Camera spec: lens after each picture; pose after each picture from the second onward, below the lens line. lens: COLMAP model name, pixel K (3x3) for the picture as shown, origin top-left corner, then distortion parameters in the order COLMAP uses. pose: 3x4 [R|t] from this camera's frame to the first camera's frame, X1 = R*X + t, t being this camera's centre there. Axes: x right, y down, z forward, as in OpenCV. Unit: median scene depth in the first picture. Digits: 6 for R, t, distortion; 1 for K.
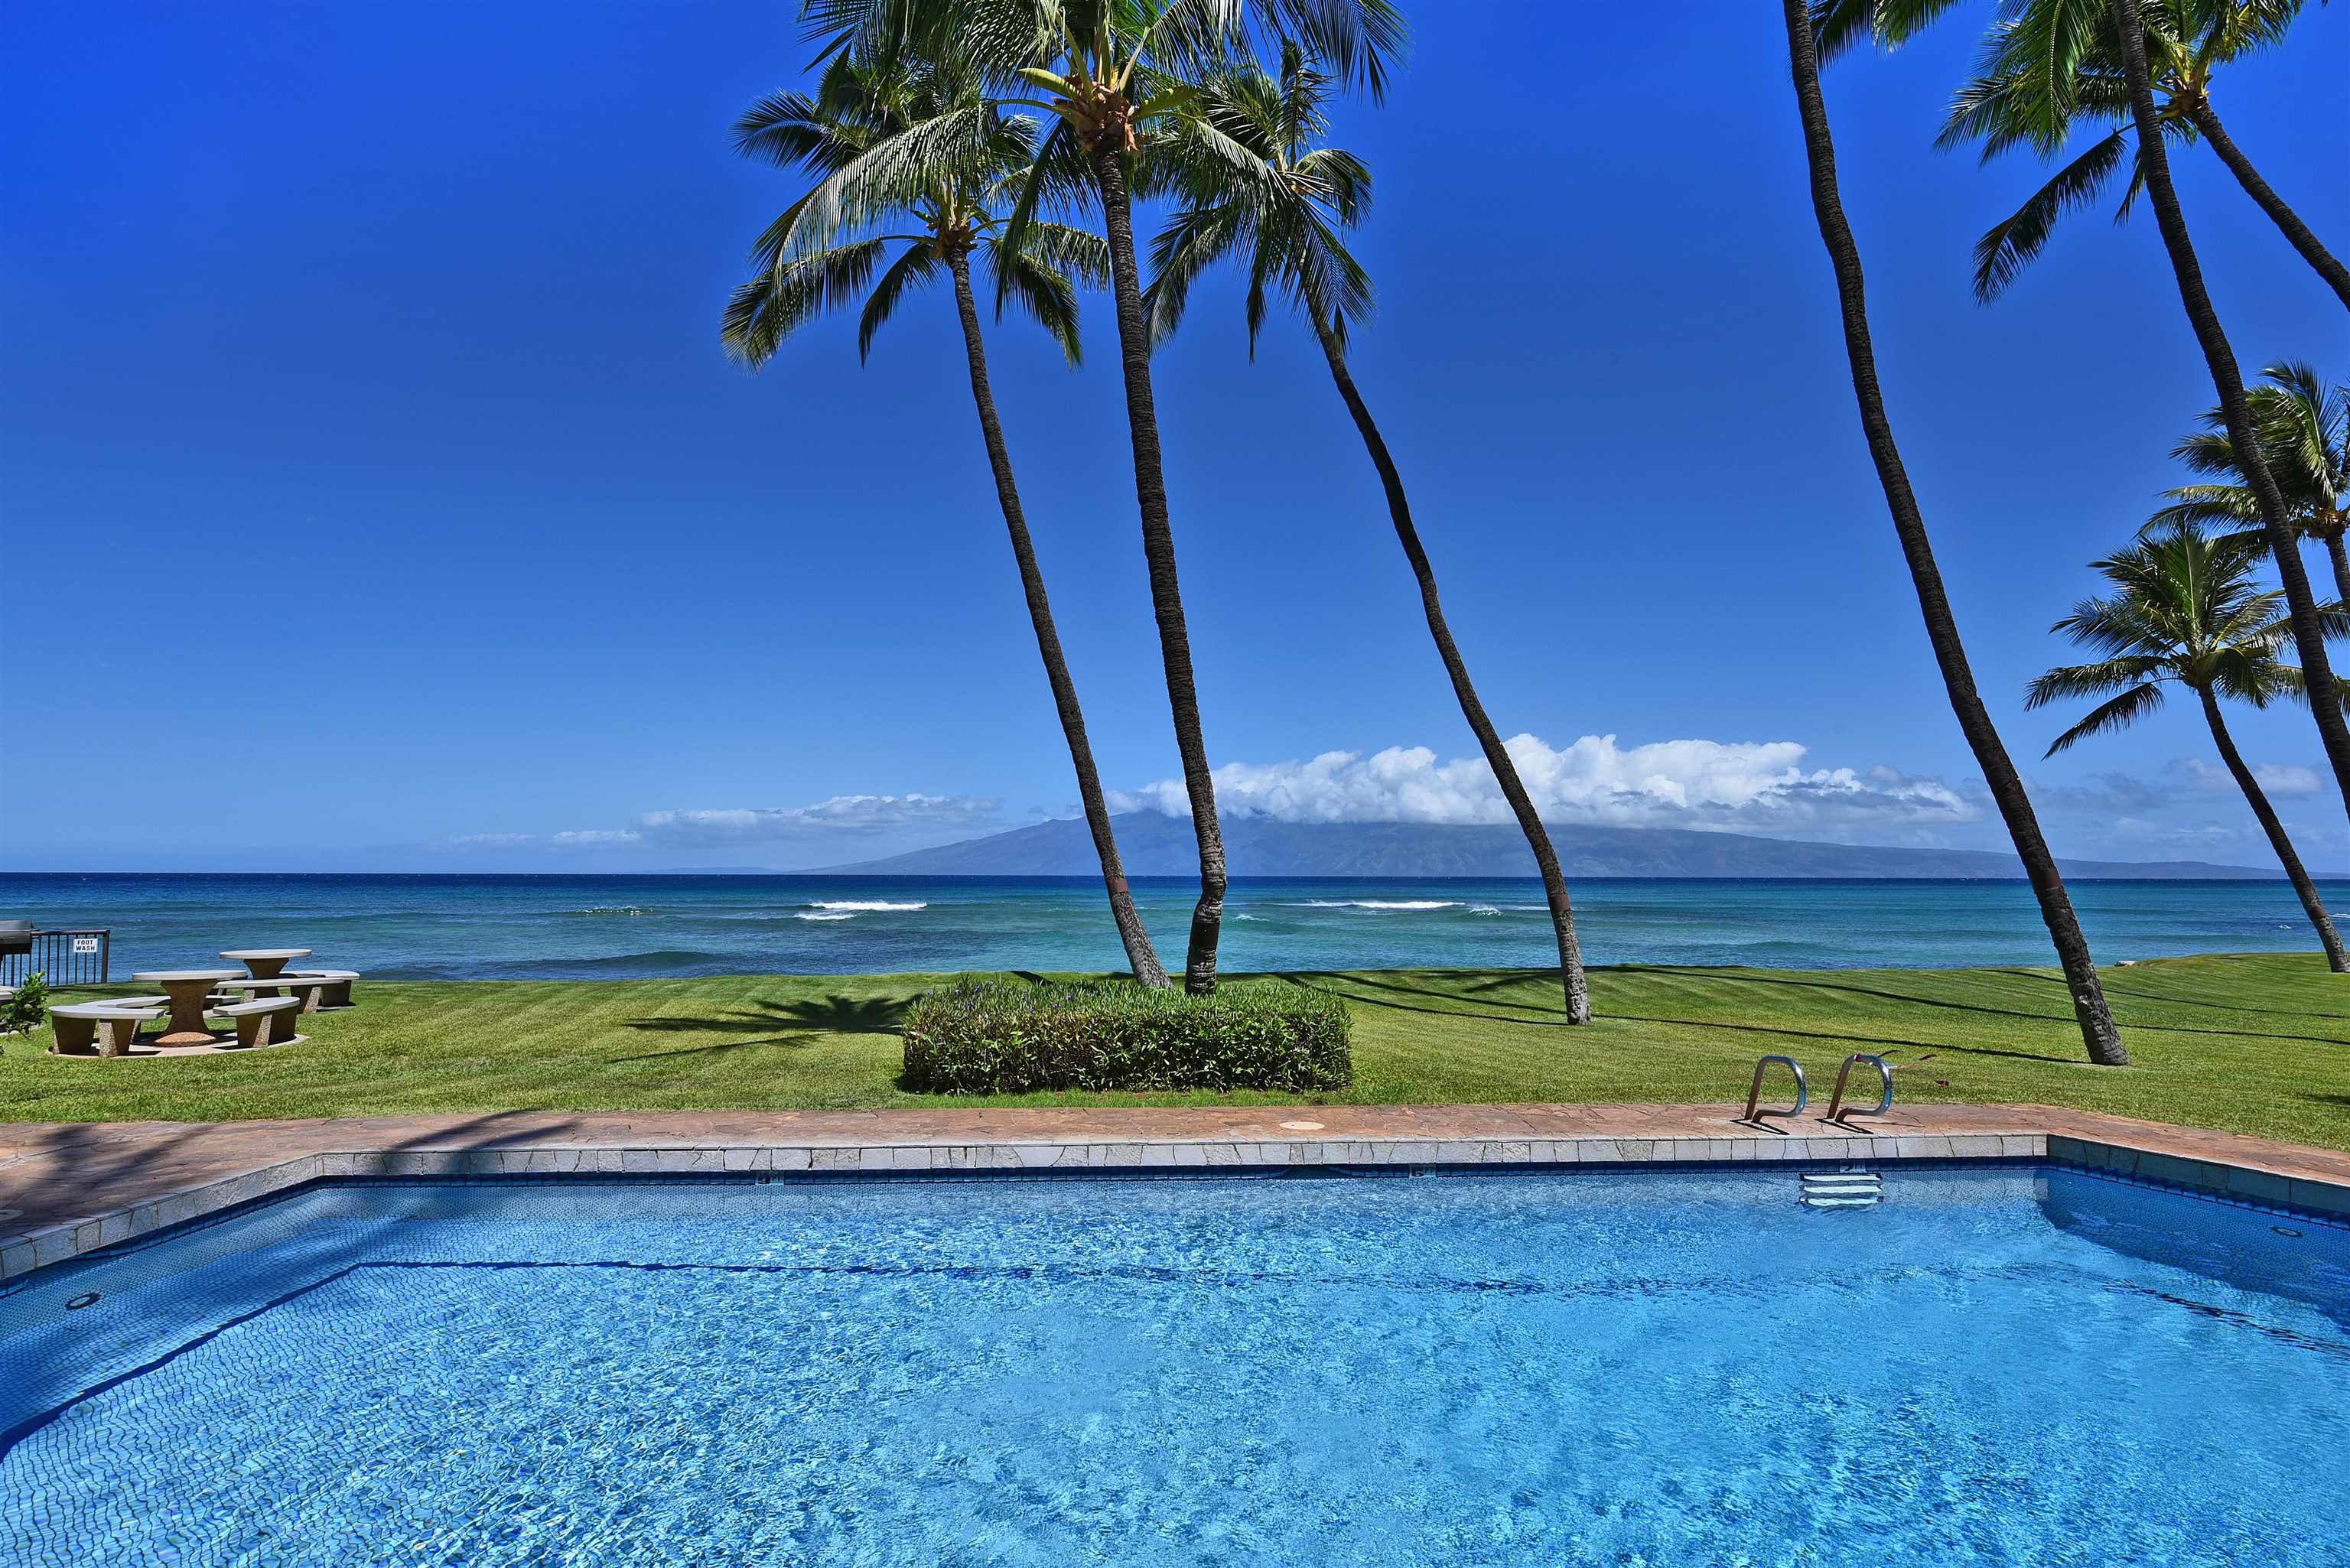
lens RADIAL K [[1300.8, 0, 1196.0], [0, 1300.8, 779.9], [0, 0, 1]] dist [0.004375, -0.002839]
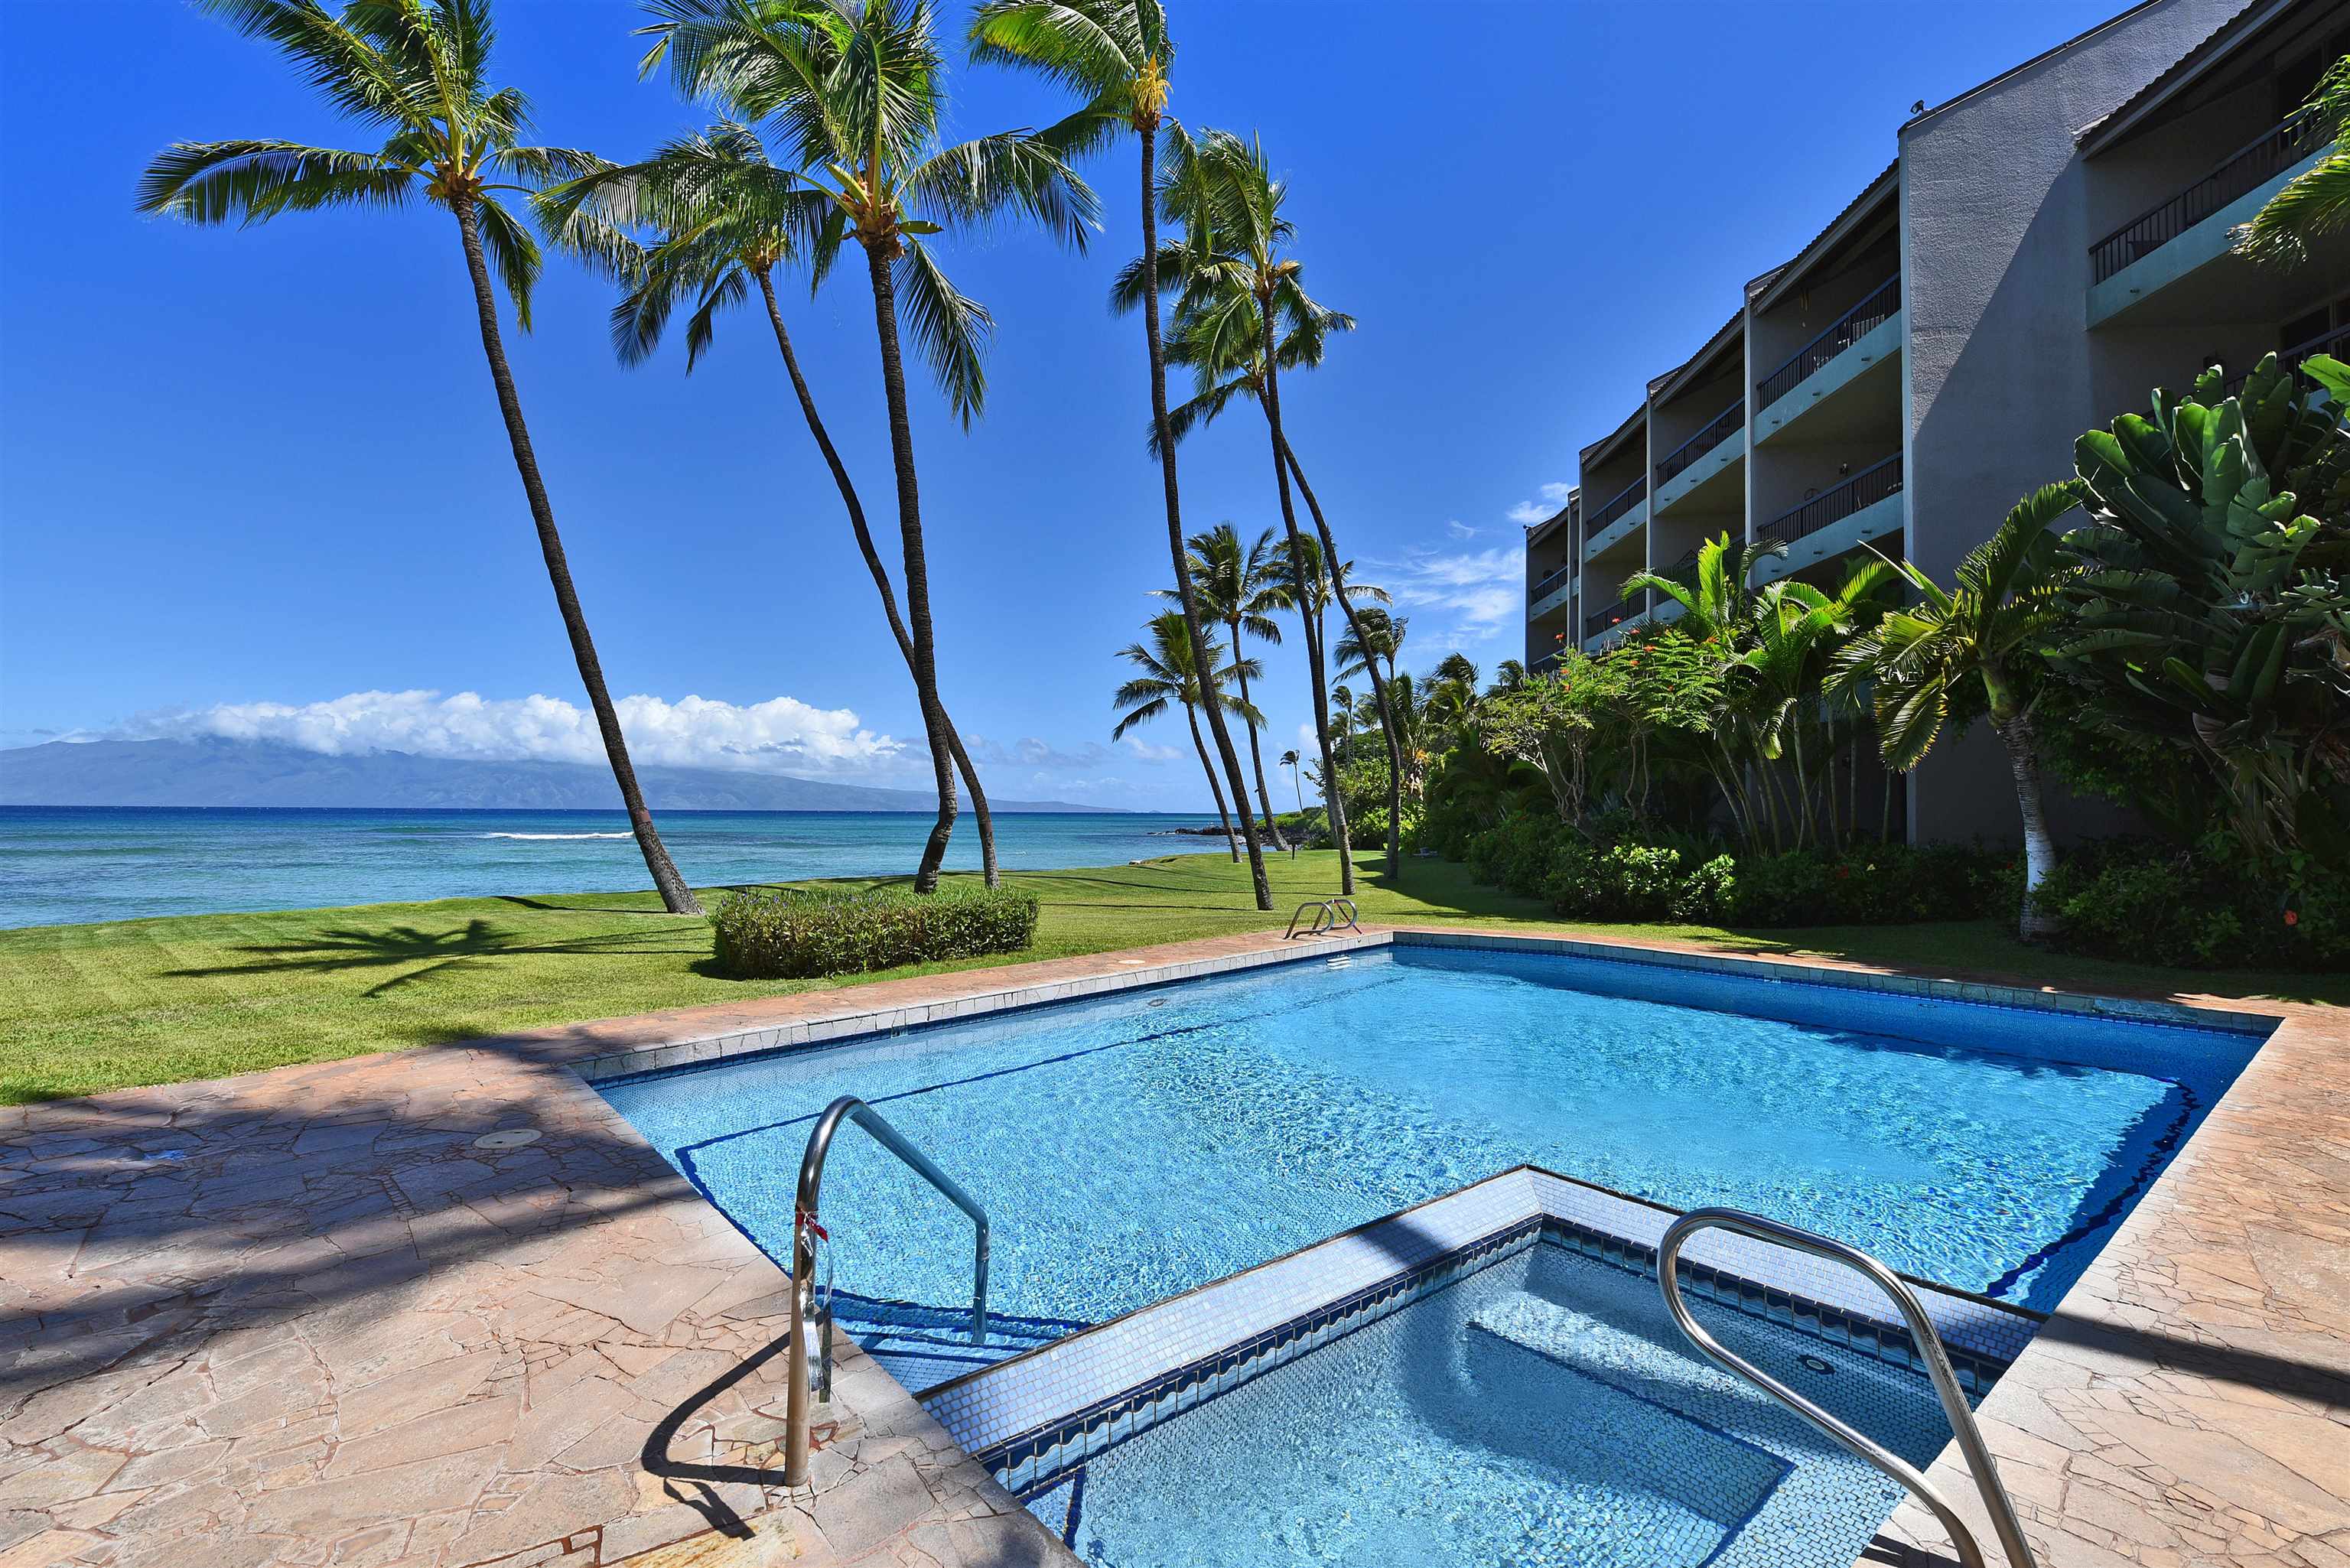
lens RADIAL K [[1010.0, 0, 1147.7], [0, 1010.0, 764.3], [0, 0, 1]] dist [-0.018721, 0.002474]
pose [[0.742506, 0.031292, 0.669108, -0.555967], [-0.051070, 0.998645, 0.009968, 0.002693], [-0.667890, -0.041572, 0.743098, 0.039215]]
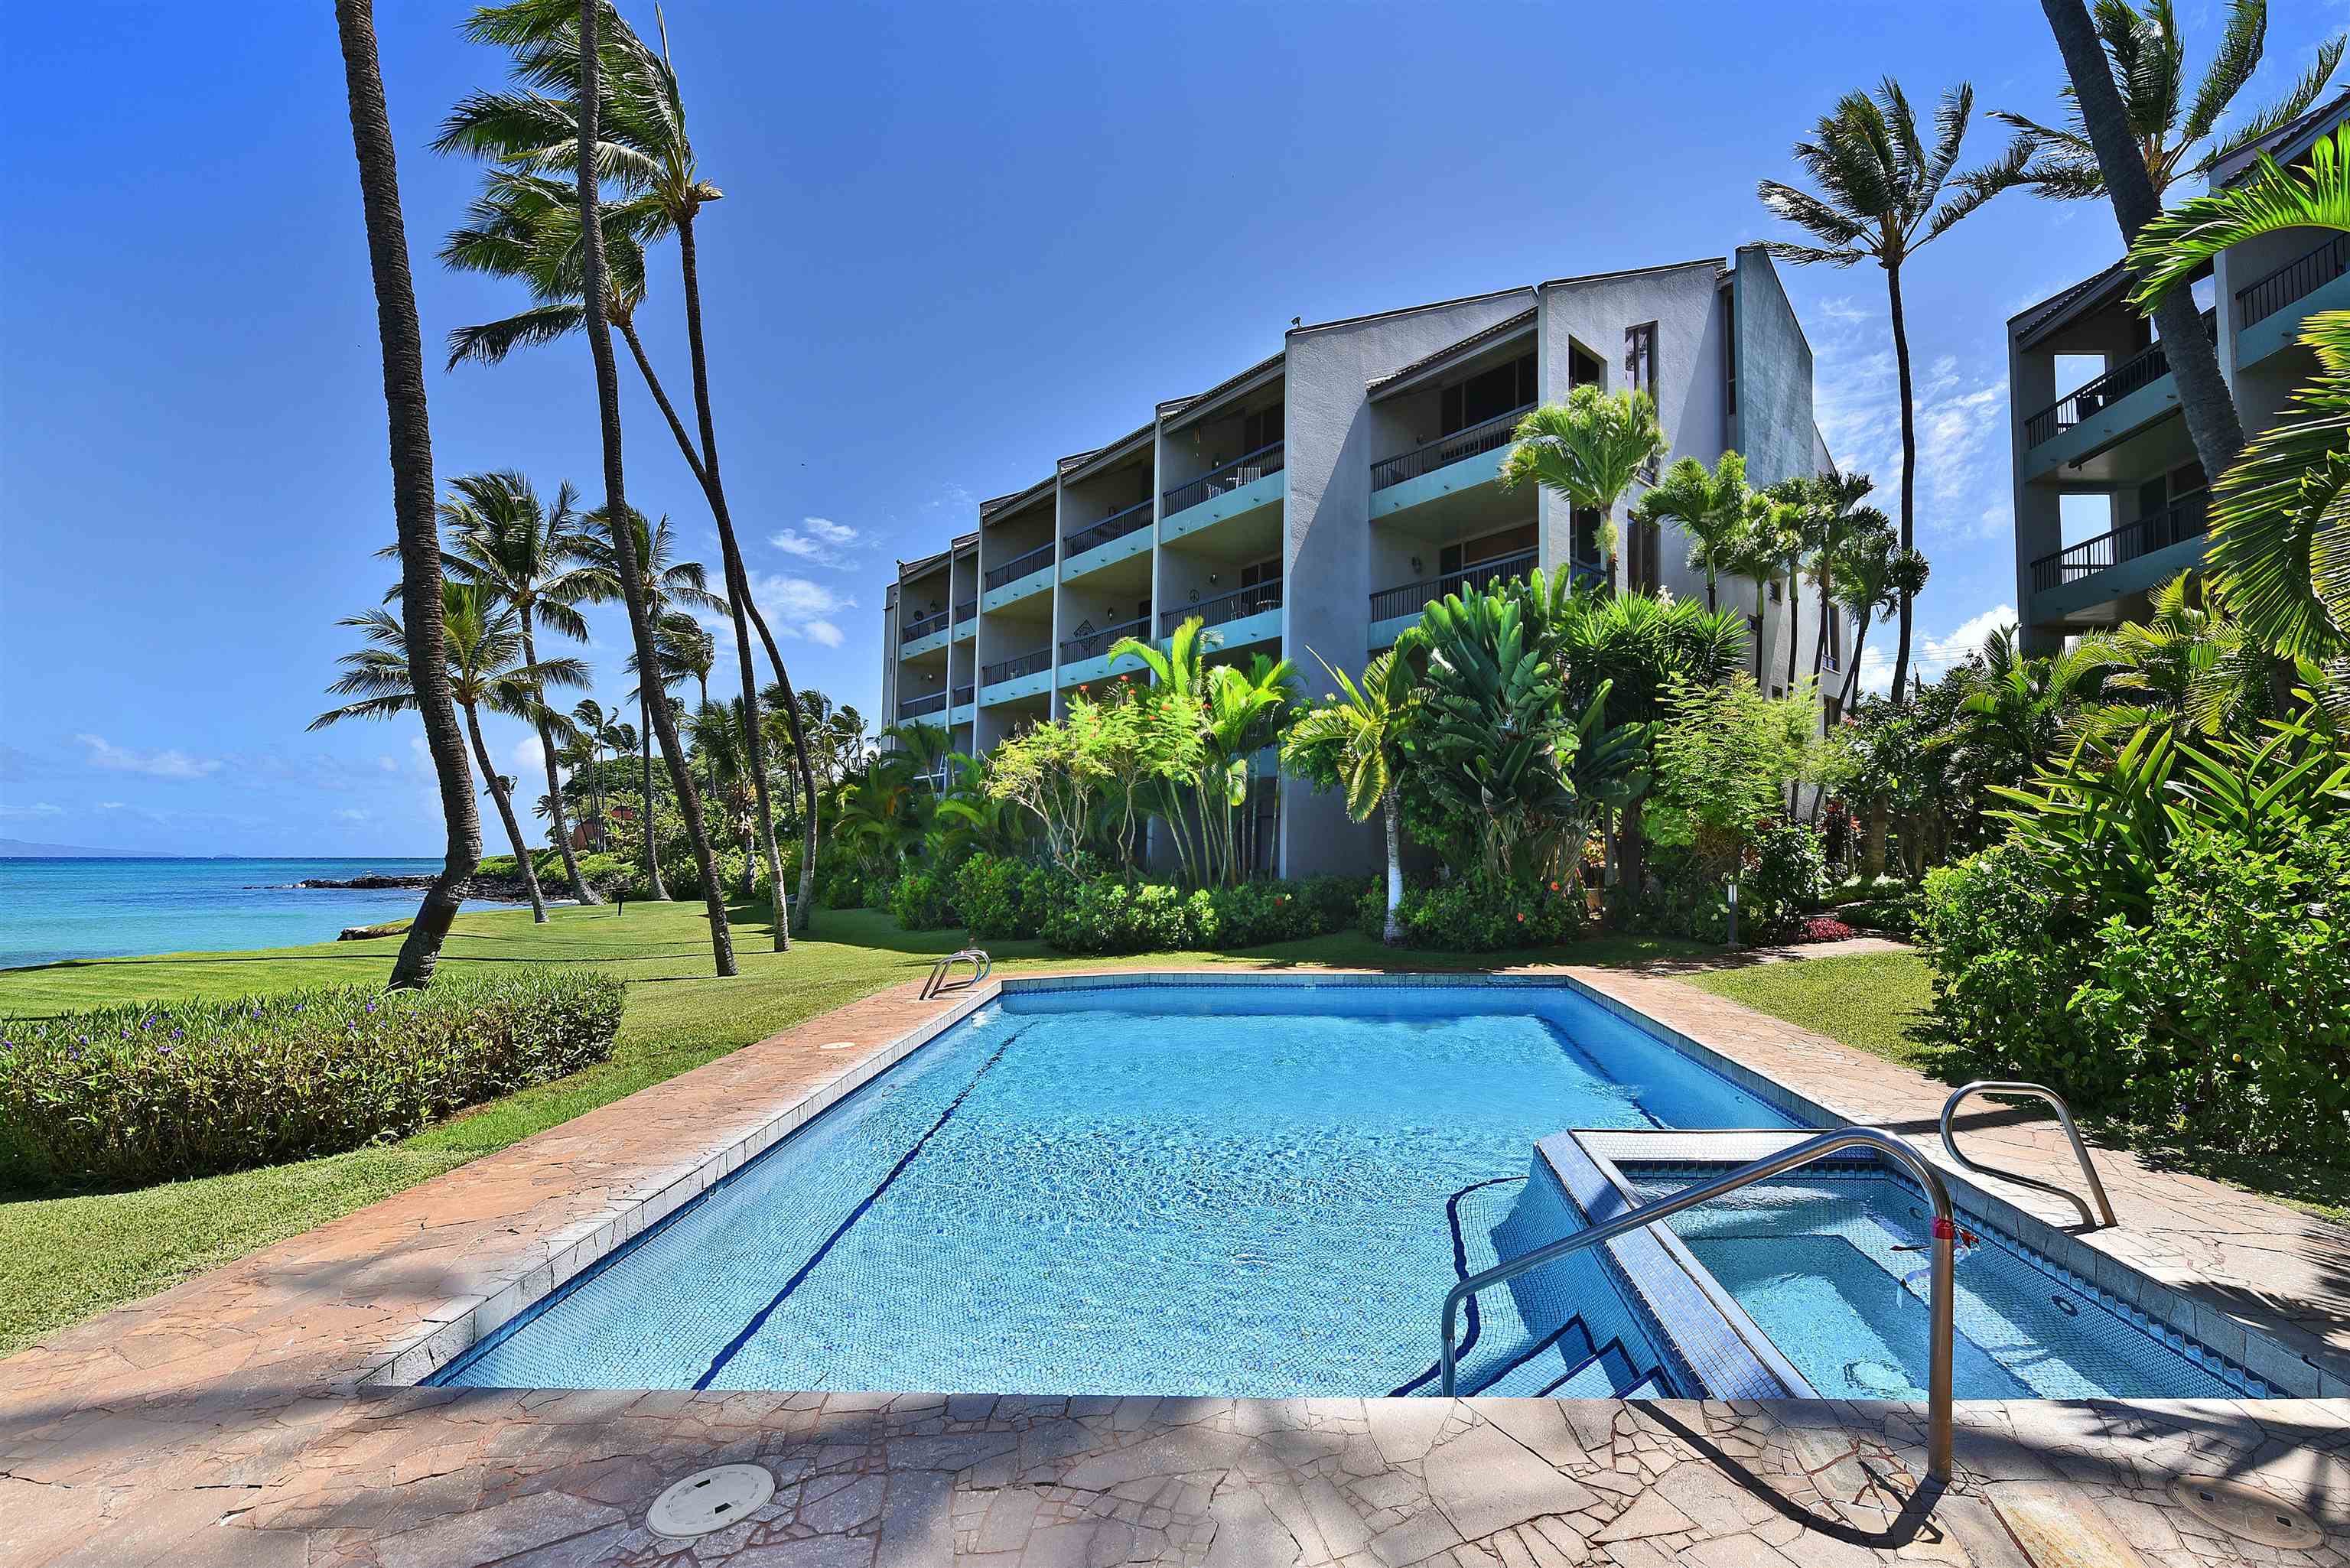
lens RADIAL K [[1010.0, 0, 1340.7], [0, 1010.0, 799.4], [0, 0, 1]] dist [-0.018721, 0.002474]
pose [[-0.061360, 0.052199, 0.996750, -0.706076], [-0.073446, 0.995688, -0.056664, 0.031554], [-0.995410, -0.076684, -0.057261, 0.437937]]
